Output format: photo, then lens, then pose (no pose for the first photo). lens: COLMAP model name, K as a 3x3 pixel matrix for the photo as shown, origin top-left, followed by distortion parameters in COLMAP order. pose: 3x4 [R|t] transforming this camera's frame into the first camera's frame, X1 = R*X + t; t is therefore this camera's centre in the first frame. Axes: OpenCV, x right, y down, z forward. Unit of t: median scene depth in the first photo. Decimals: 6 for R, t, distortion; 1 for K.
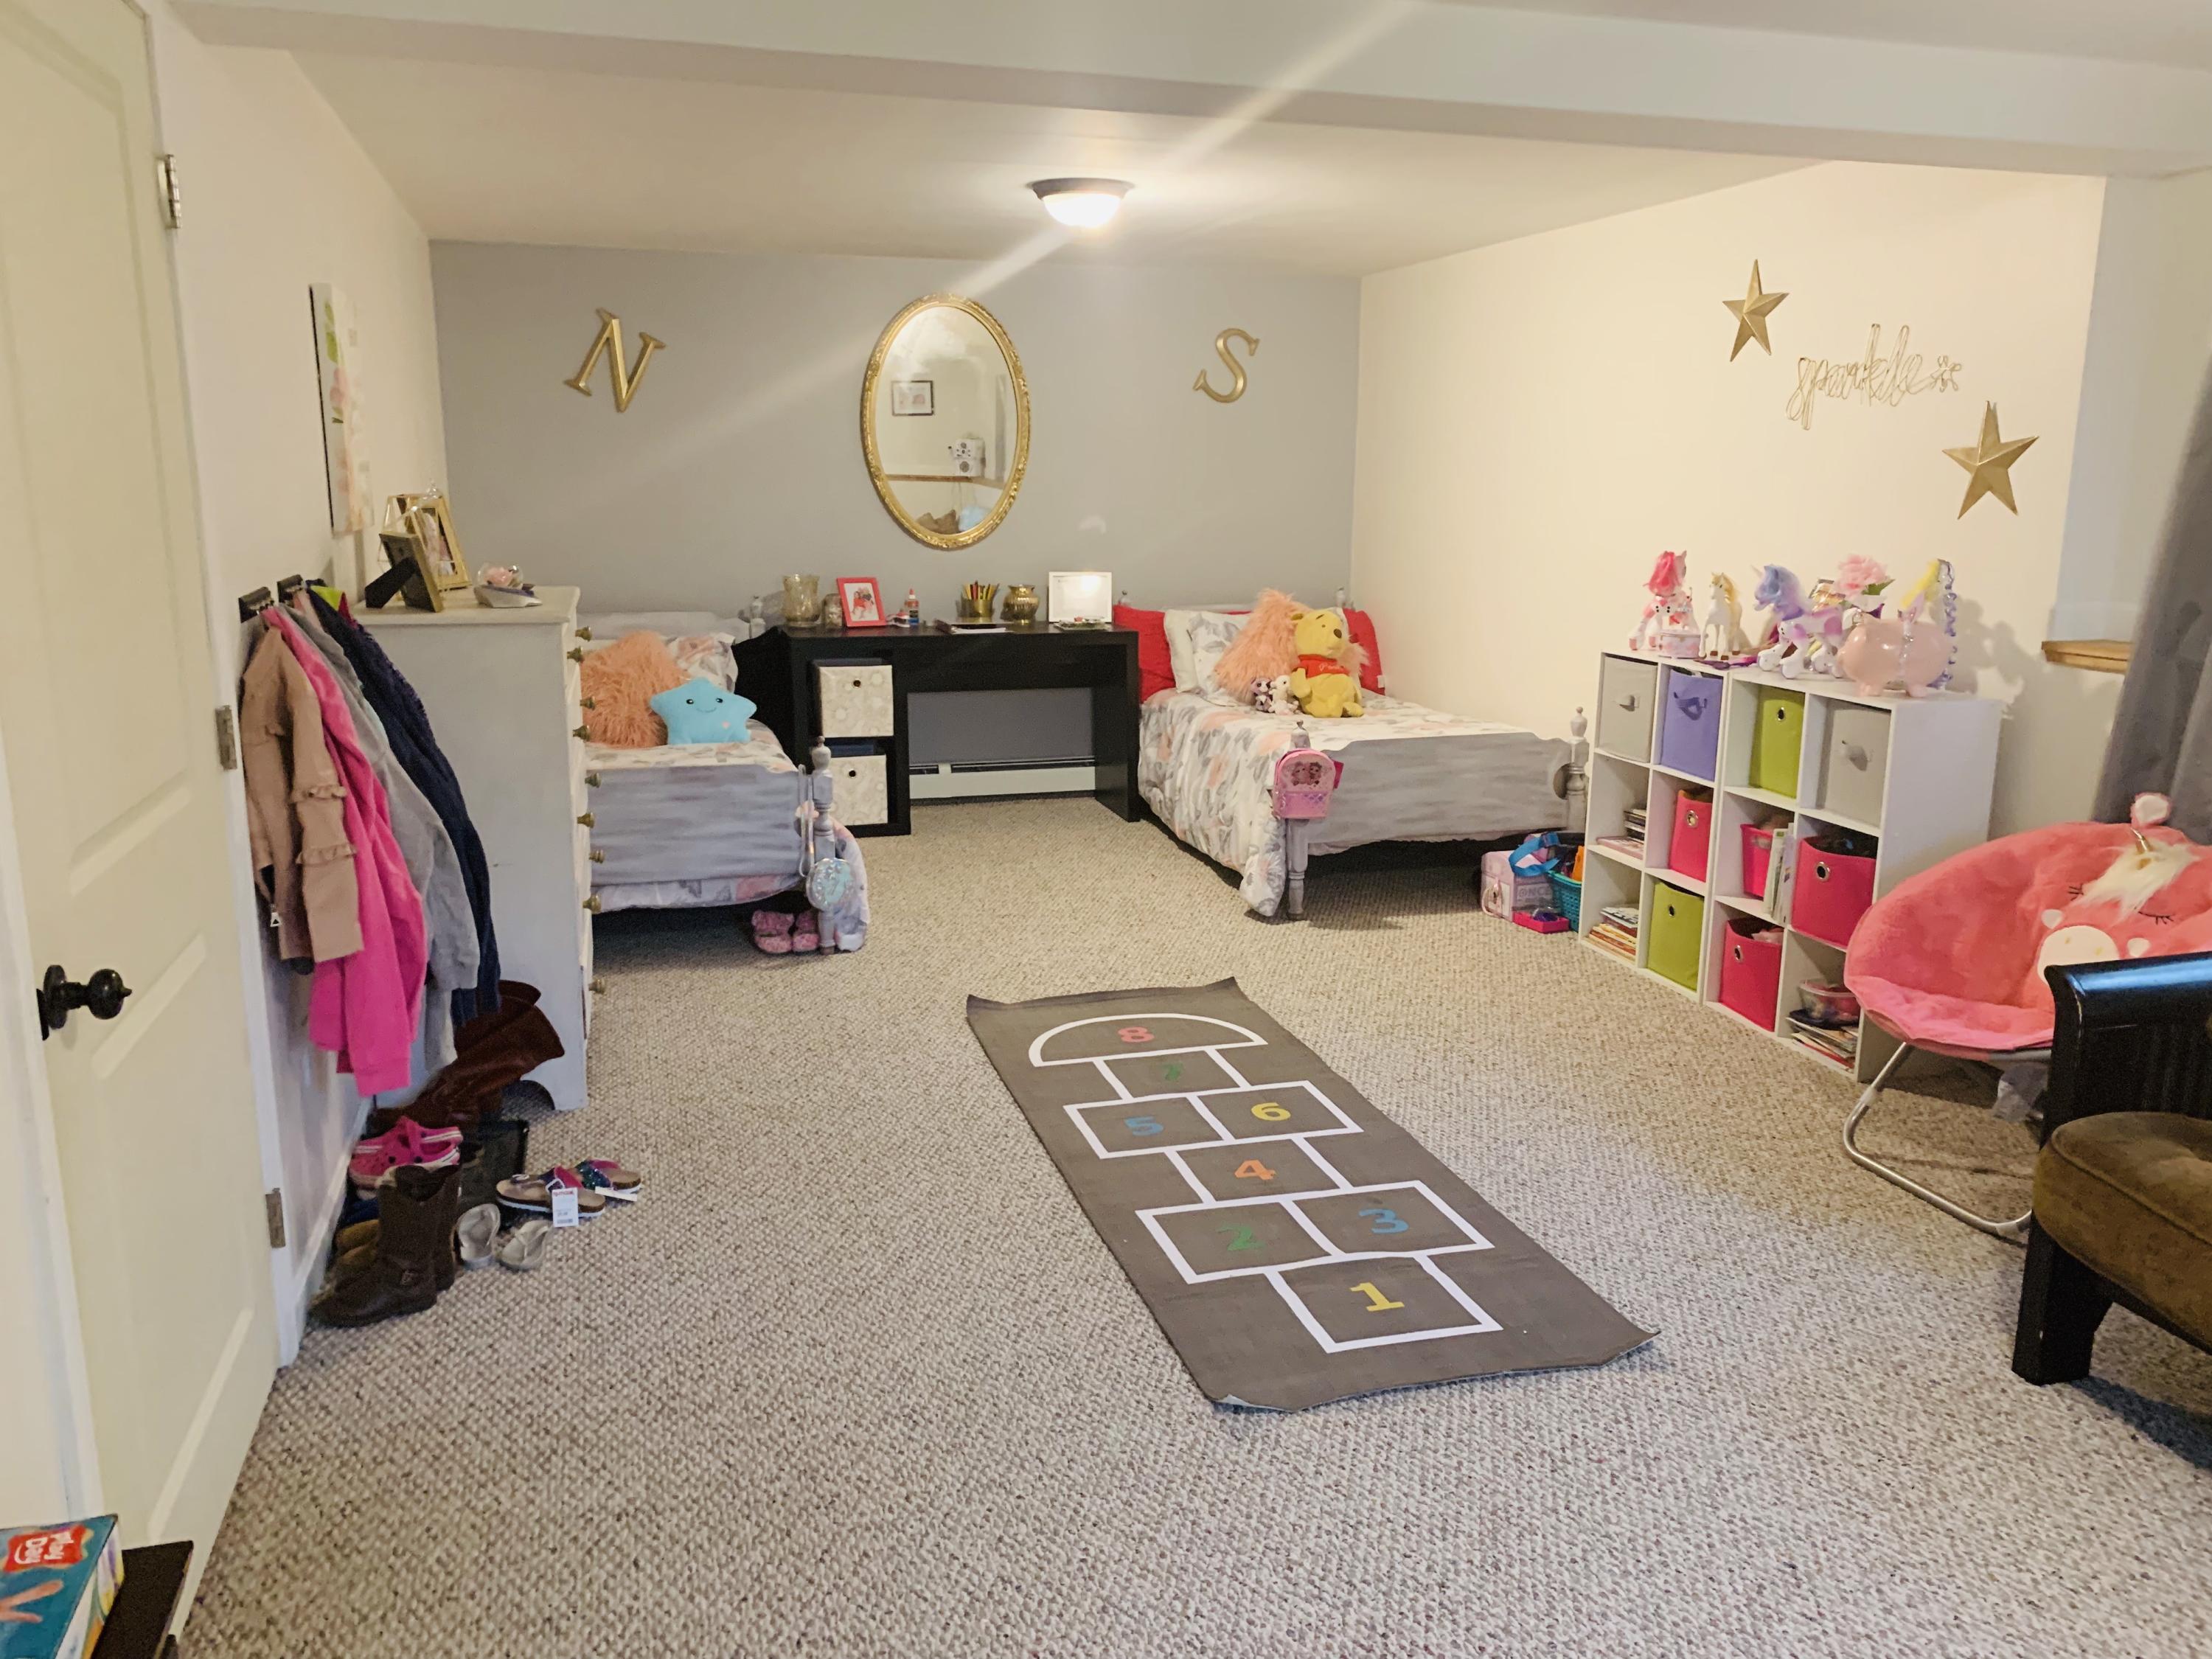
lens RADIAL K [[1714.2, 0, 1105.6], [0, 1714.2, 840.4], [0, 0, 1]] dist [0.135428, -0.292084]
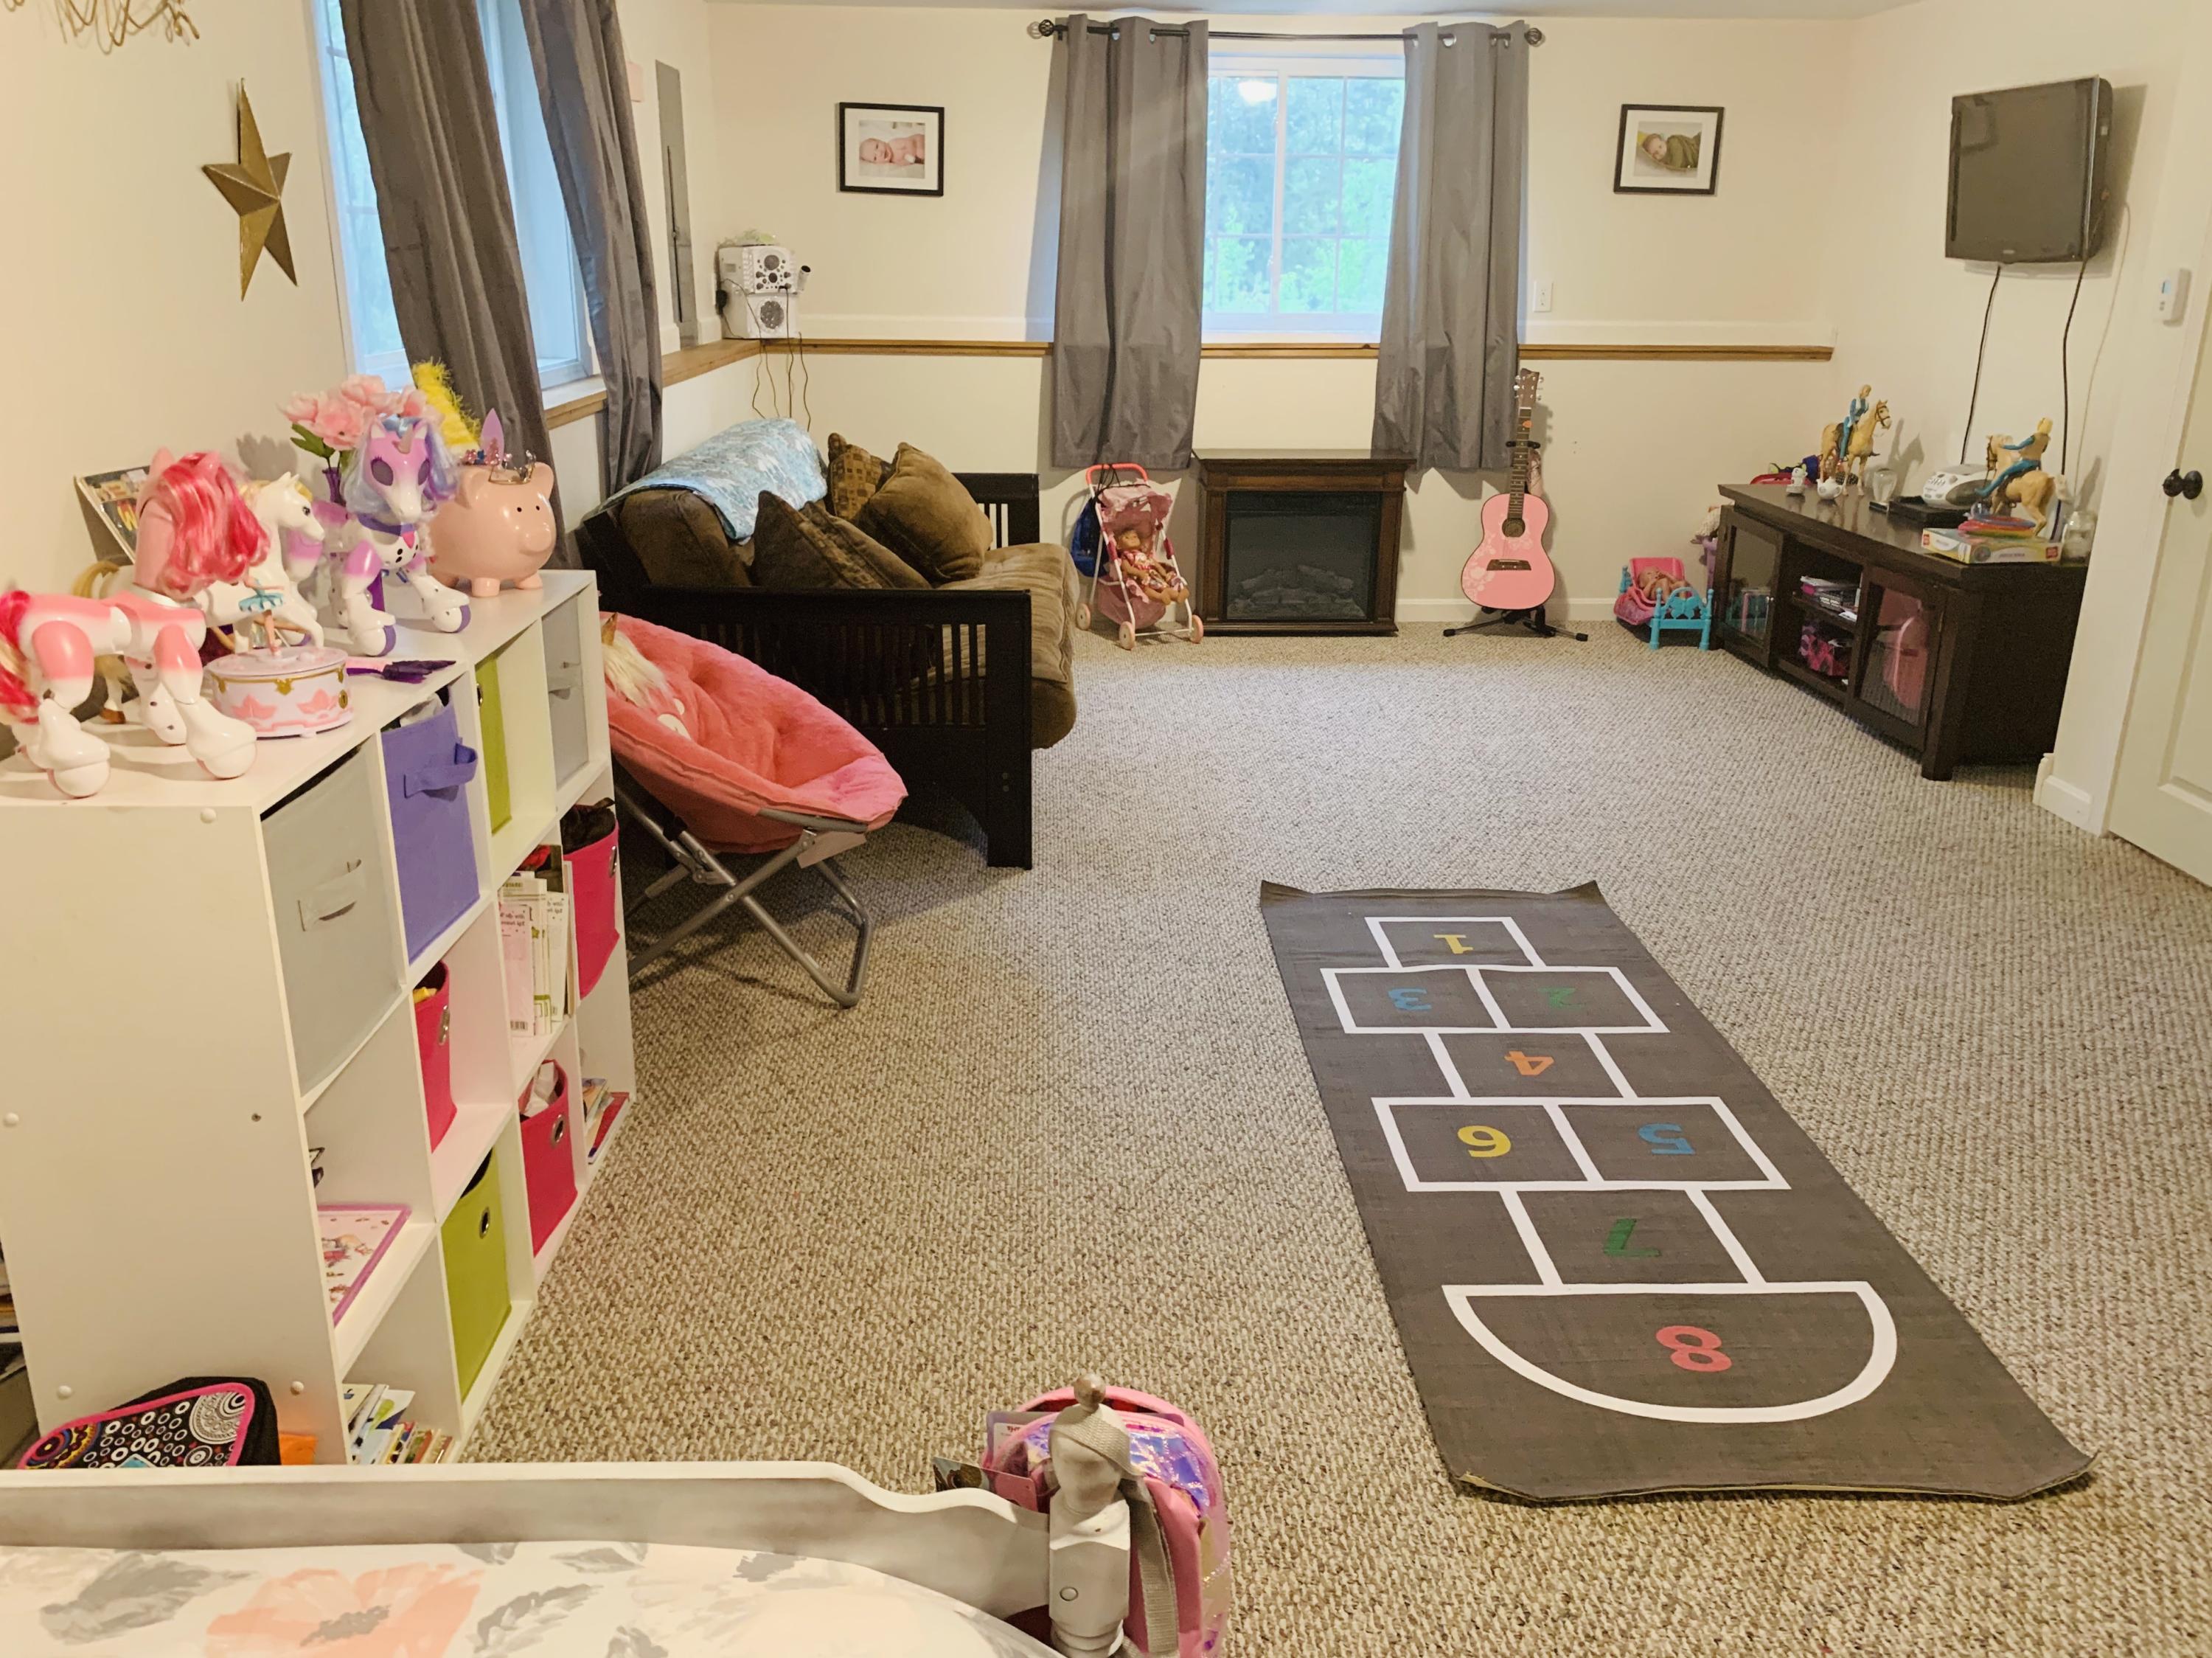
lens RADIAL K [[1691.4, 0, 1097.9], [0, 1691.4, 822.5], [0, 0, 1]] dist [0.050962, -0.068489]
pose [[-0.965189, -0.098226, 0.242407, 0.094632], [0.041659, 0.857235, 0.513237, -0.342155], [-0.258213, 0.505469, -0.823303, 1.603244]]
